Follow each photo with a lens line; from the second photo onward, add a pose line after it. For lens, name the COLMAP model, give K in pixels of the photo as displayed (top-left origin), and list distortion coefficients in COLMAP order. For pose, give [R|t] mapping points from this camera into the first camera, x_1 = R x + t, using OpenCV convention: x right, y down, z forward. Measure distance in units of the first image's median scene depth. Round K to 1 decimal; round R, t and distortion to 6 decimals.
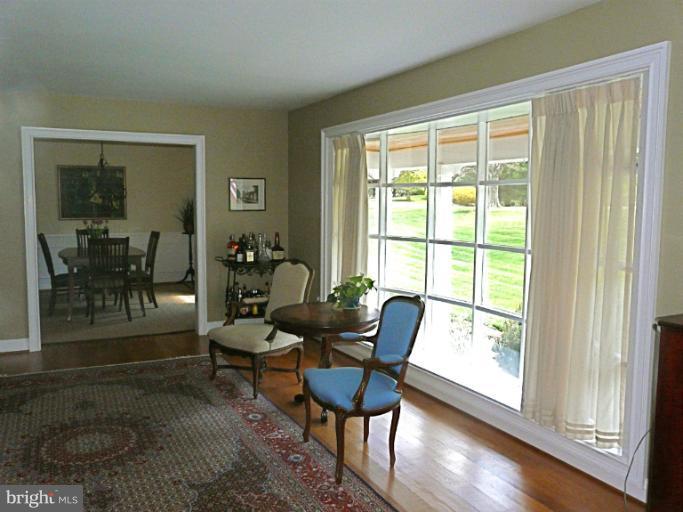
lens RADIAL K [[589.7, 0, 343.0], [0, 589.7, 253.6], [0, 0, 1]] dist [-0.061317, 0.075546]
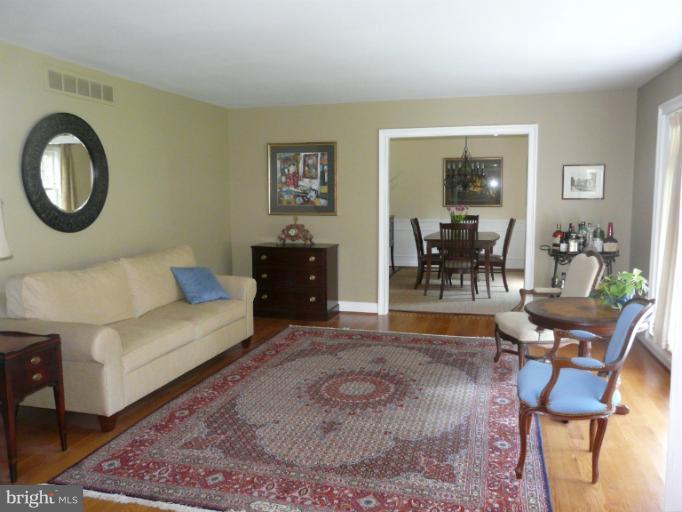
lens RADIAL K [[588.8, 0, 340.9], [0, 588.8, 254.1], [0, 0, 1]] dist [-0.061317, 0.075546]
pose [[0.721777, 0.061127, -0.689421, 0.284164], [-0.046054, 0.998126, 0.040282, -0.004947], [0.690592, 0.002676, 0.723240, 0.057333]]
